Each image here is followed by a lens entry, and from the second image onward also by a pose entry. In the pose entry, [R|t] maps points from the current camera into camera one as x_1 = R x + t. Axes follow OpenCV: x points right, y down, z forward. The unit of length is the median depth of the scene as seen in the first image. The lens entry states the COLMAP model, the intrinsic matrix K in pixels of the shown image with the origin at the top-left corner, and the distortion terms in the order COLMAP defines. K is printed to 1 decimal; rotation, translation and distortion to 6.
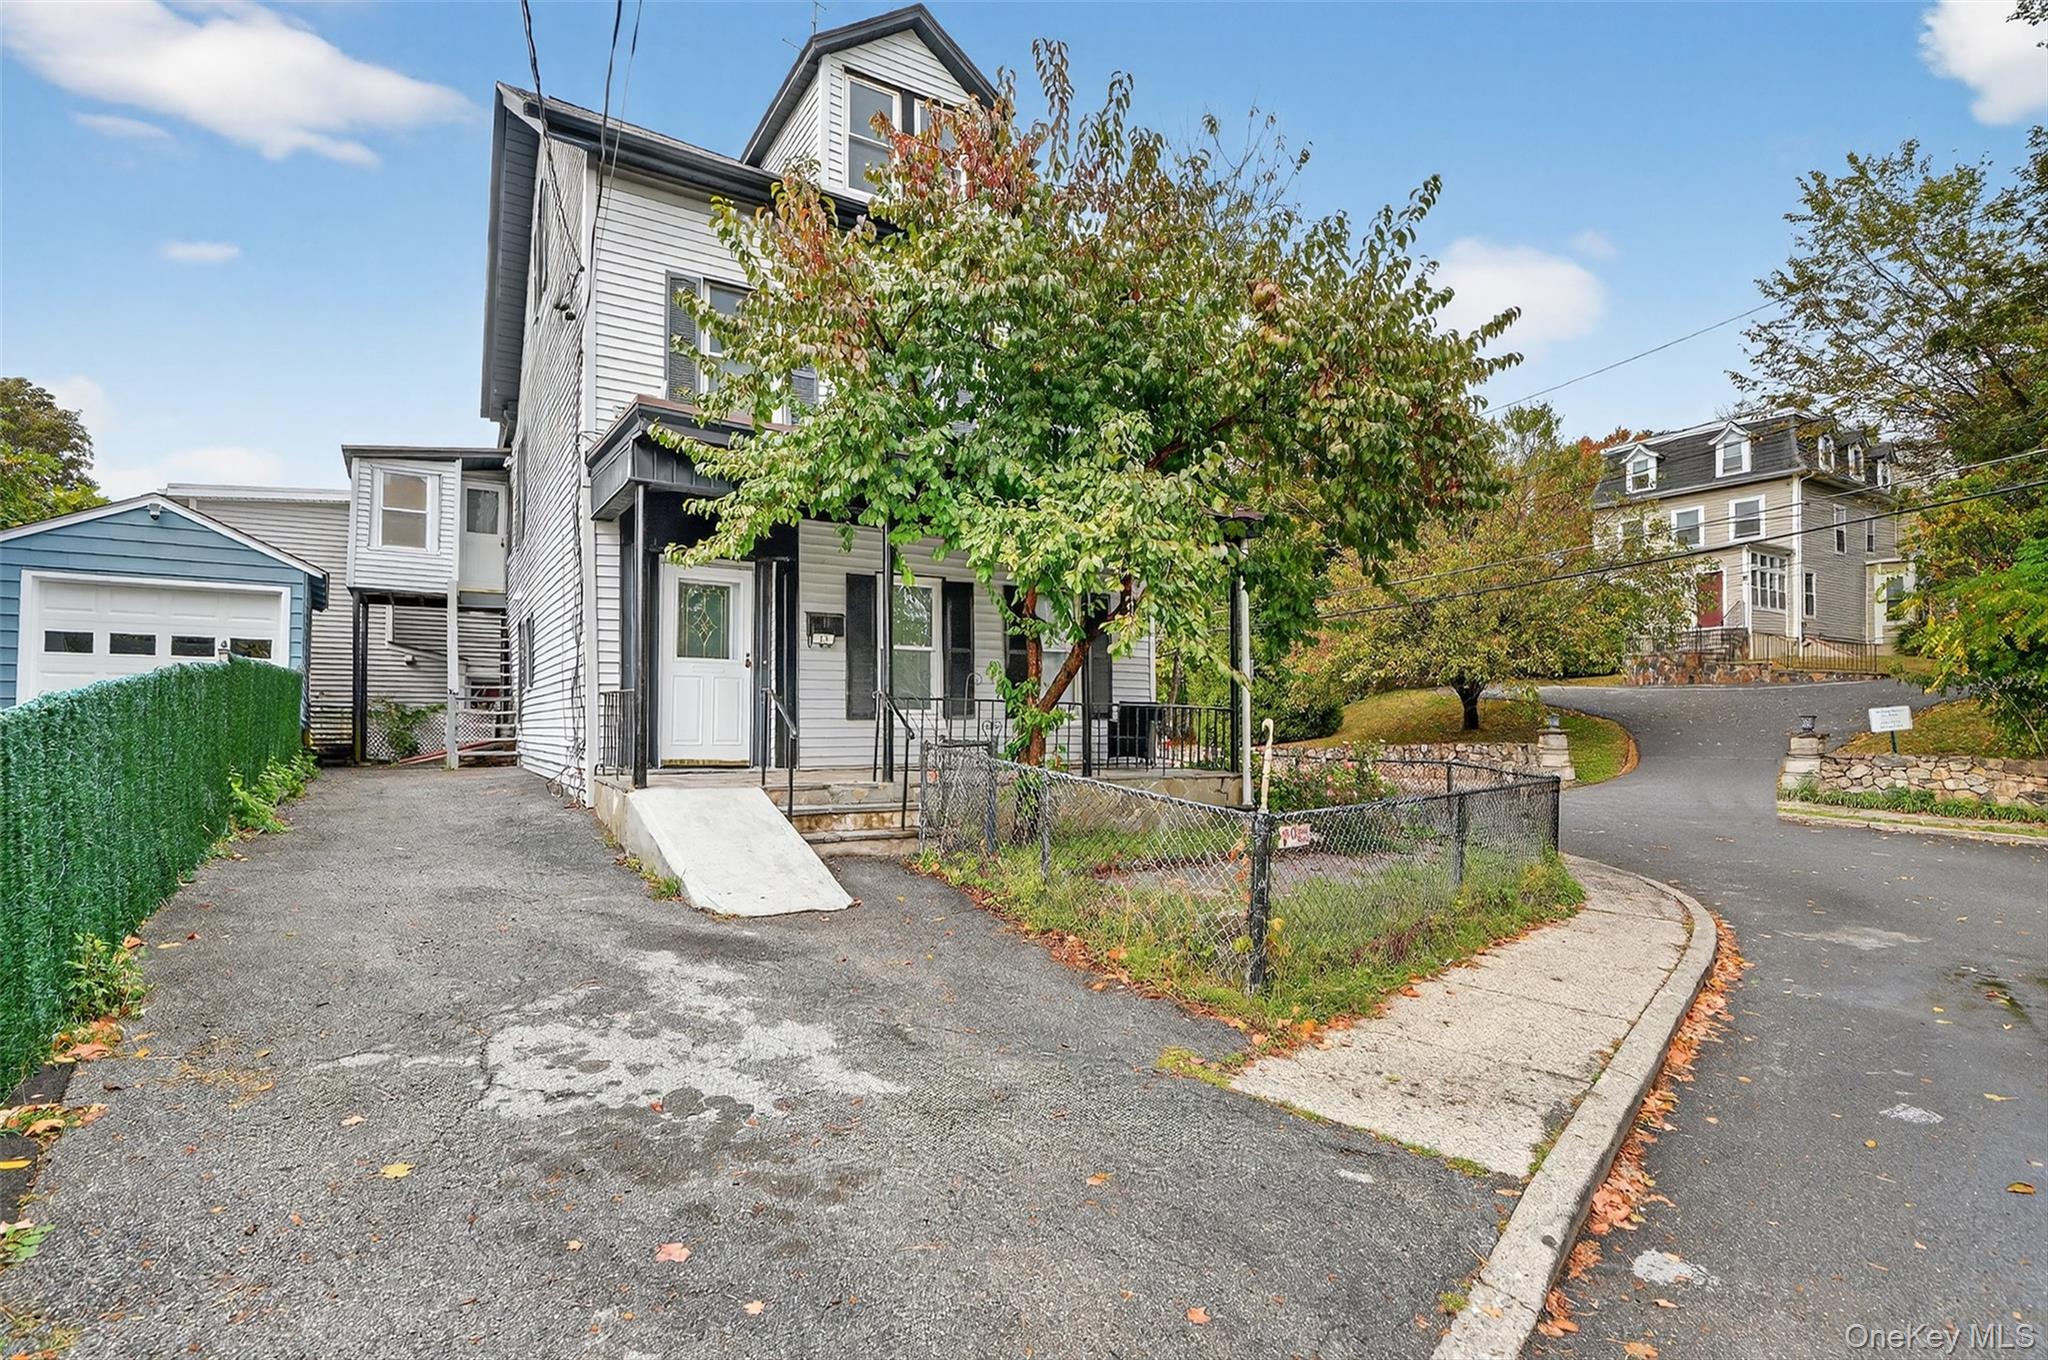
lens RADIAL K [[927.2, 0, 1020.9], [0, 927.2, 692.6], [0, 0, 1]] dist [-0.000969, -0.000538]
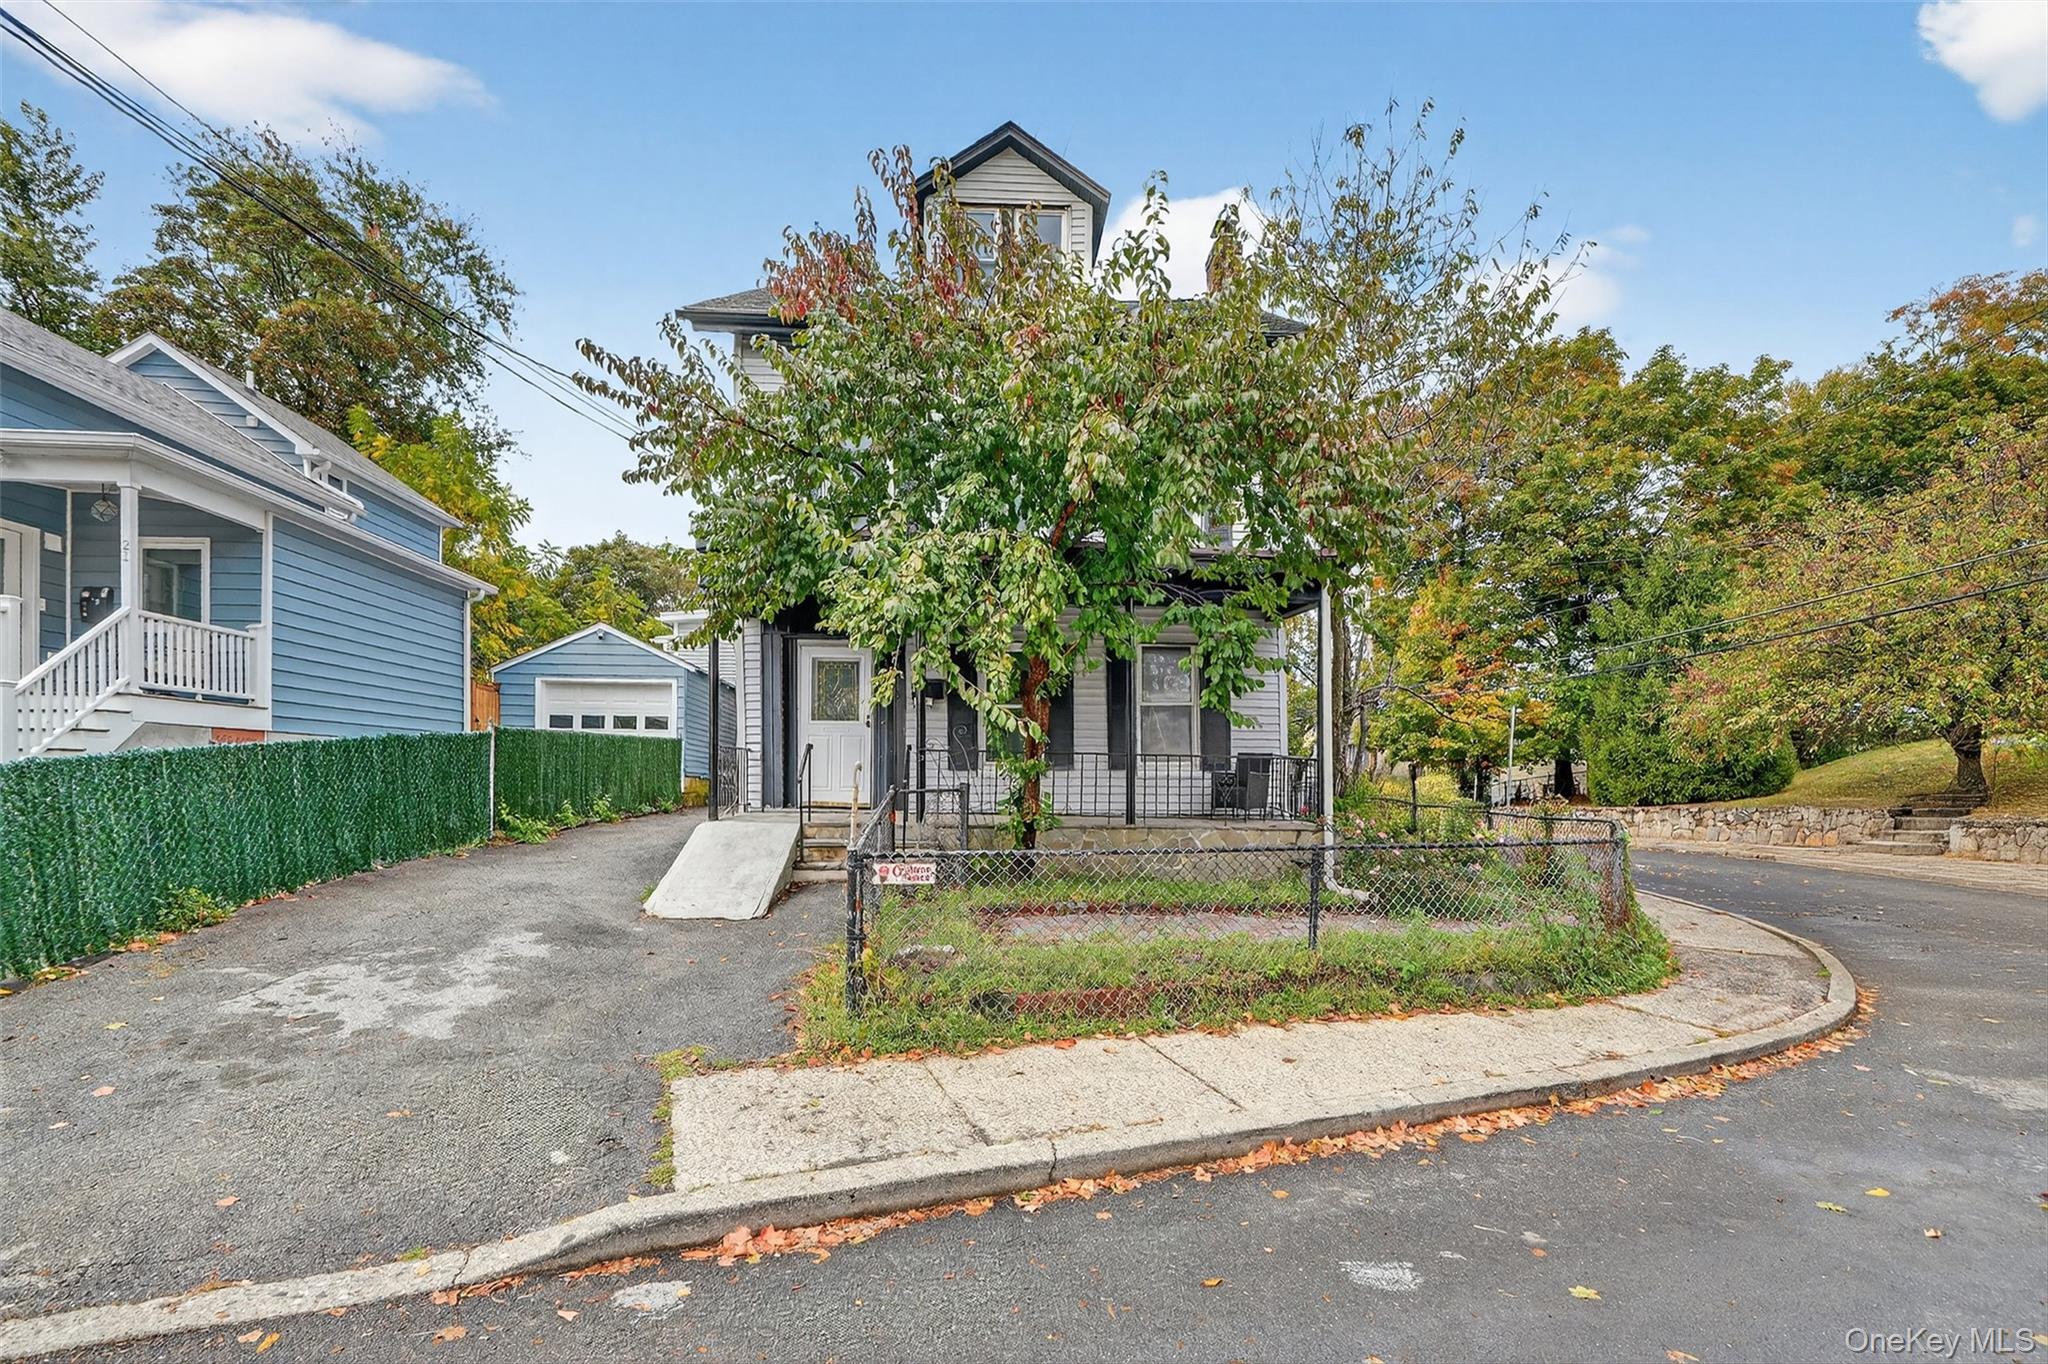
lens RADIAL K [[849.2, 0, 1021.5], [0, 849.2, 766.8], [0, 0, 1]] dist [0.000411, 0.000138]
pose [[0.893139, -0.003269, -0.449768, 0.355427], [0.011263, 0.999823, 0.015099, 0.009089], [0.449639, -0.018551, 0.893018, 0.088859]]
